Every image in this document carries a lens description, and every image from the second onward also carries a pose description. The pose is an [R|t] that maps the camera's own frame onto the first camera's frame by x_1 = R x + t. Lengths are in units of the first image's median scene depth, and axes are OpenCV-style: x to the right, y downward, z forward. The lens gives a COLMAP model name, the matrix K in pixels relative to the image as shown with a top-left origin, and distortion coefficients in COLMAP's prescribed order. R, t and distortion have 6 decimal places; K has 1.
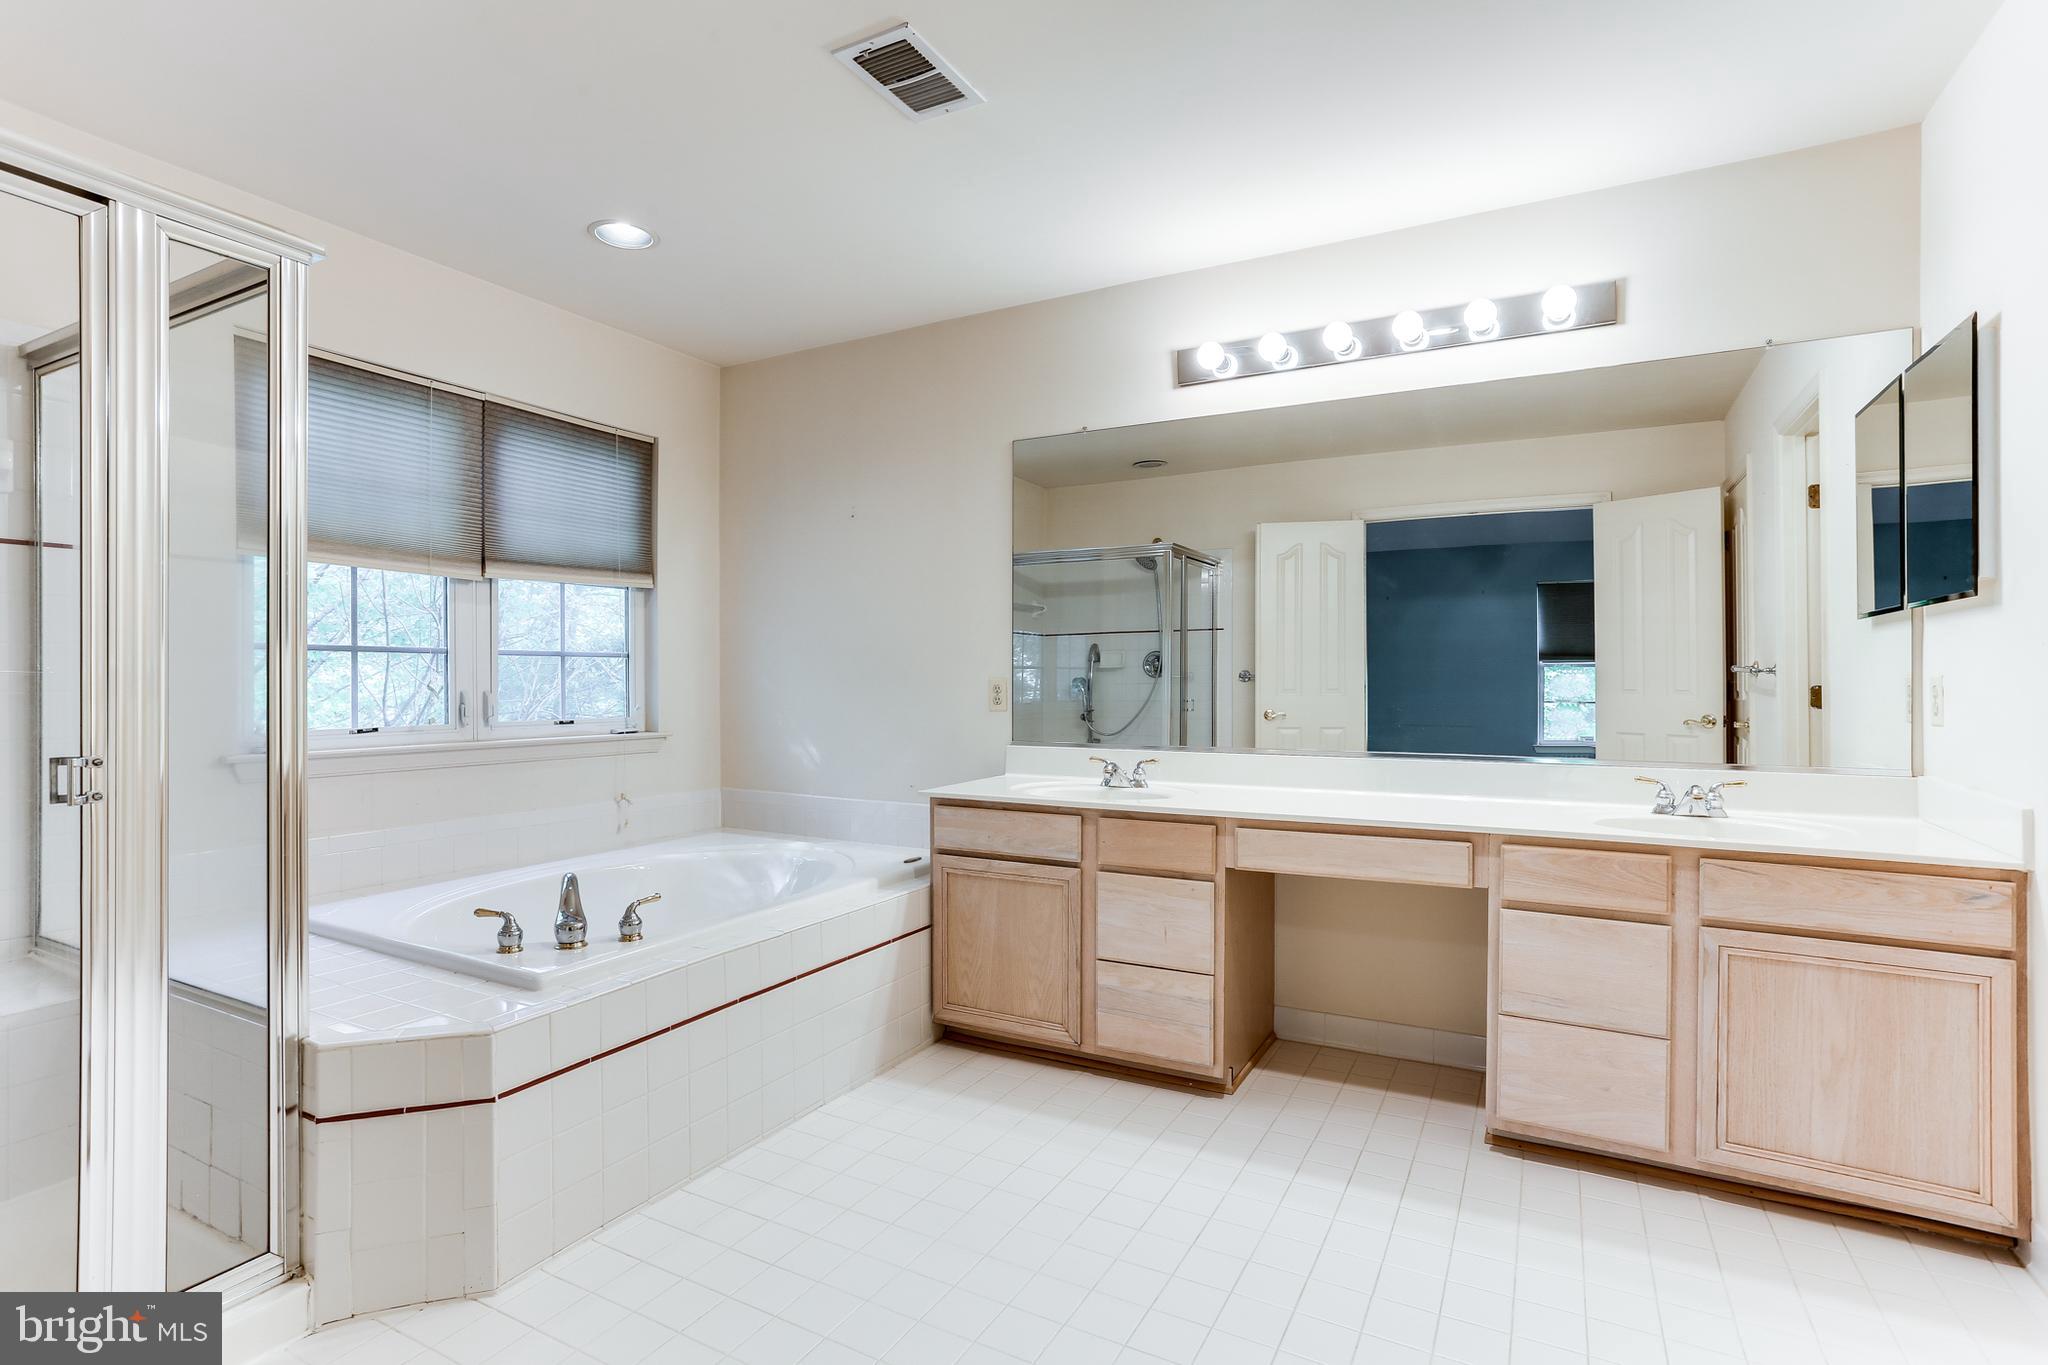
lens RADIAL K [[1010.1, 0, 1024.0], [0, 1010.1, 682.5], [0, 0, 1]] dist [0.019527, 0.000981]
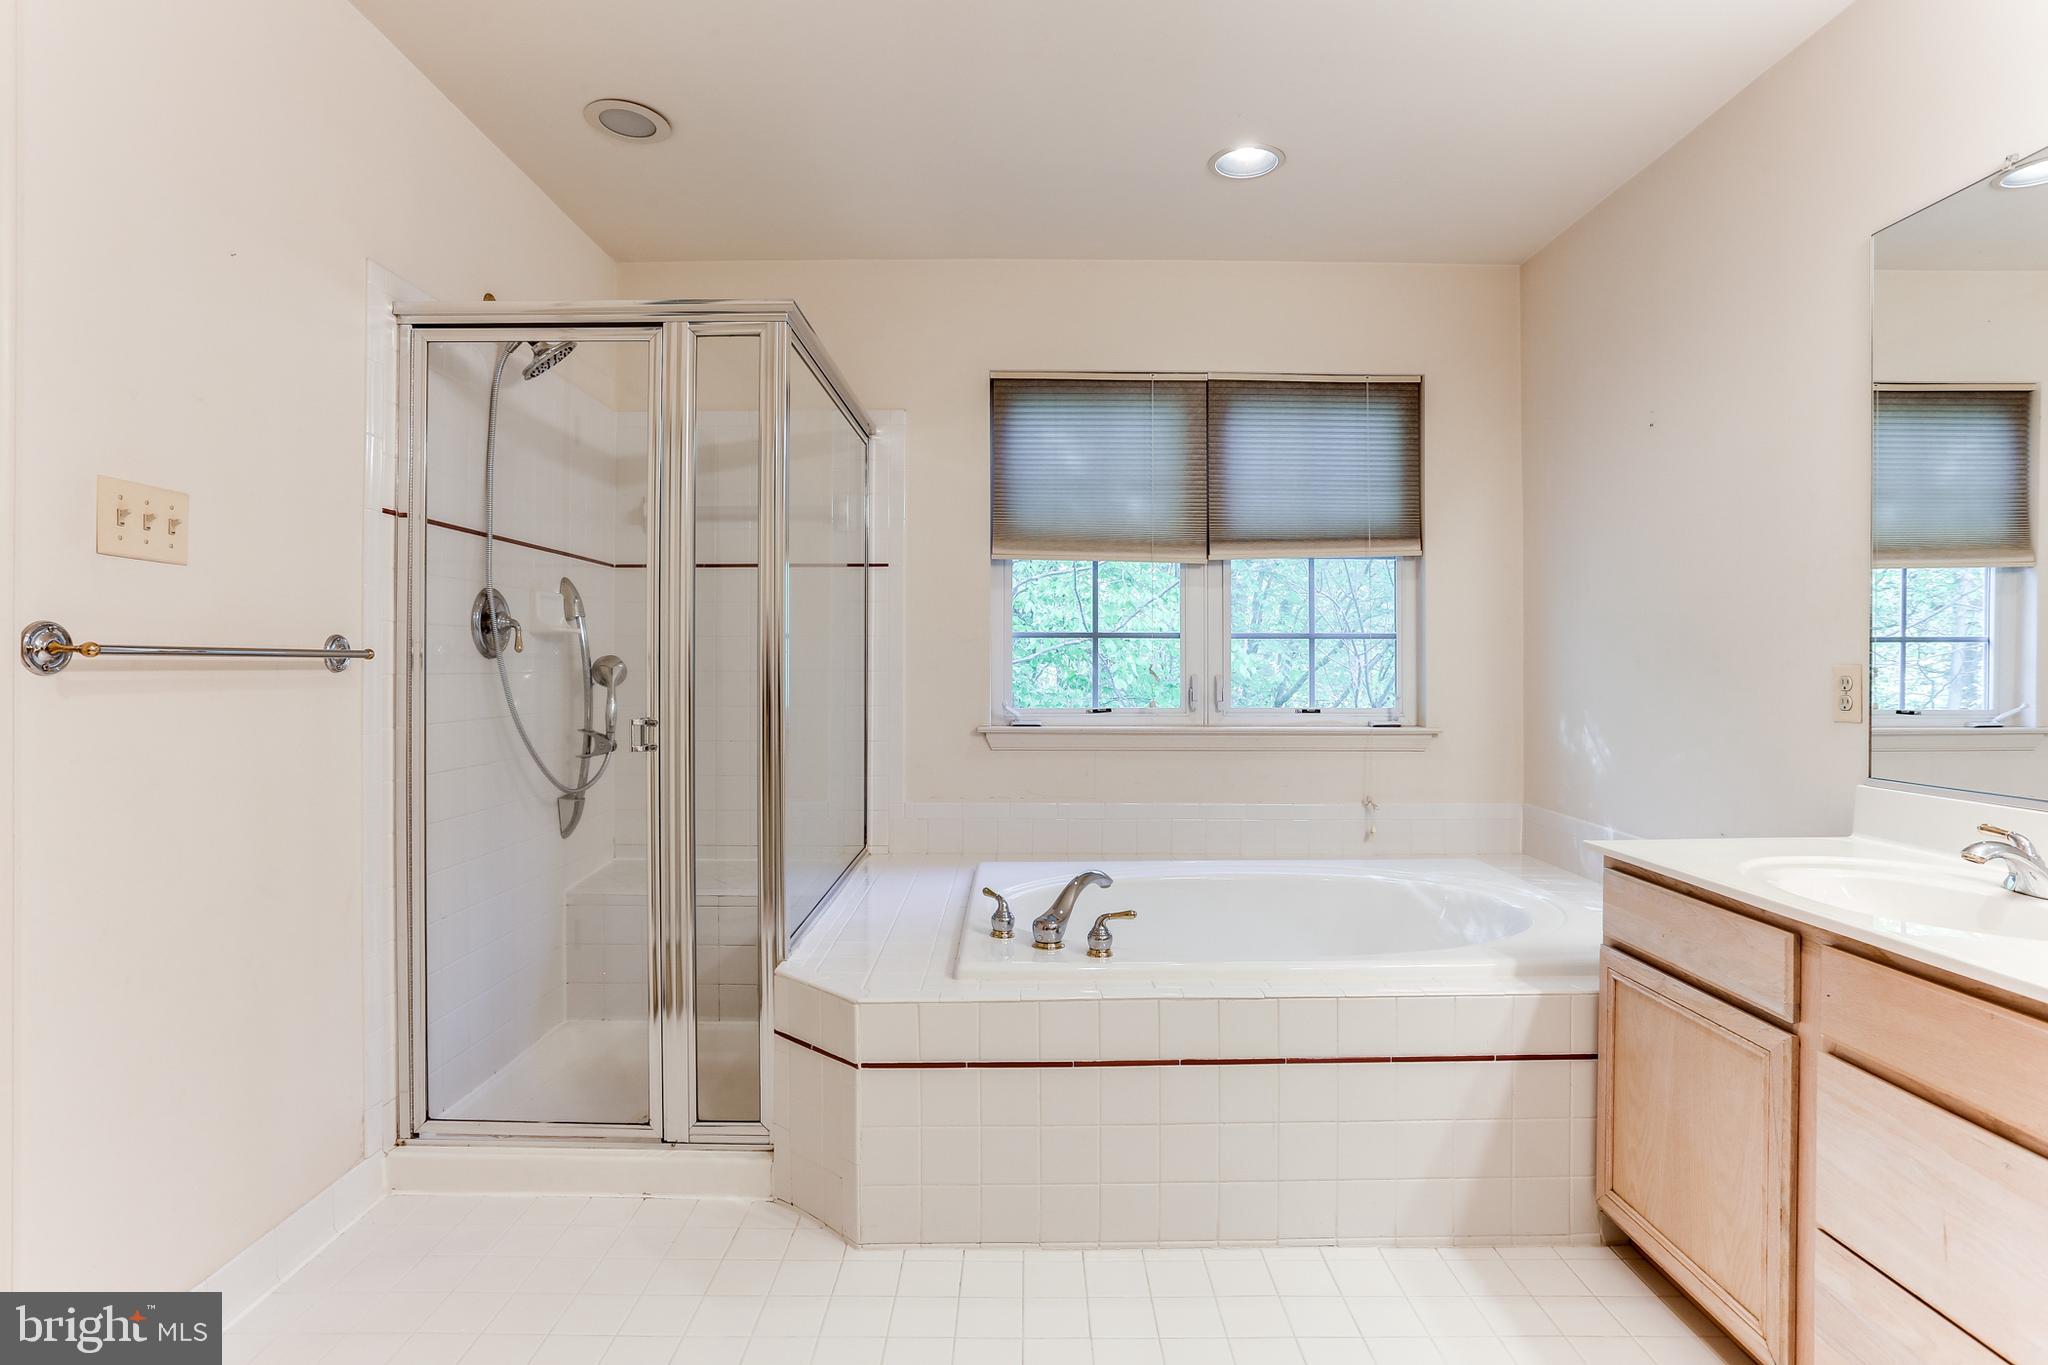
lens RADIAL K [[1072.3, 0, 1030.2], [0, 1072.3, 670.5], [0, 0, 1]] dist [-0.002885, 0.000295]
pose [[0.503013, 0.009206, -0.864230, 0.281795], [-0.004221, 0.999958, 0.008195, -0.004269], [0.864269, -0.000475, 0.503030, 0.330387]]
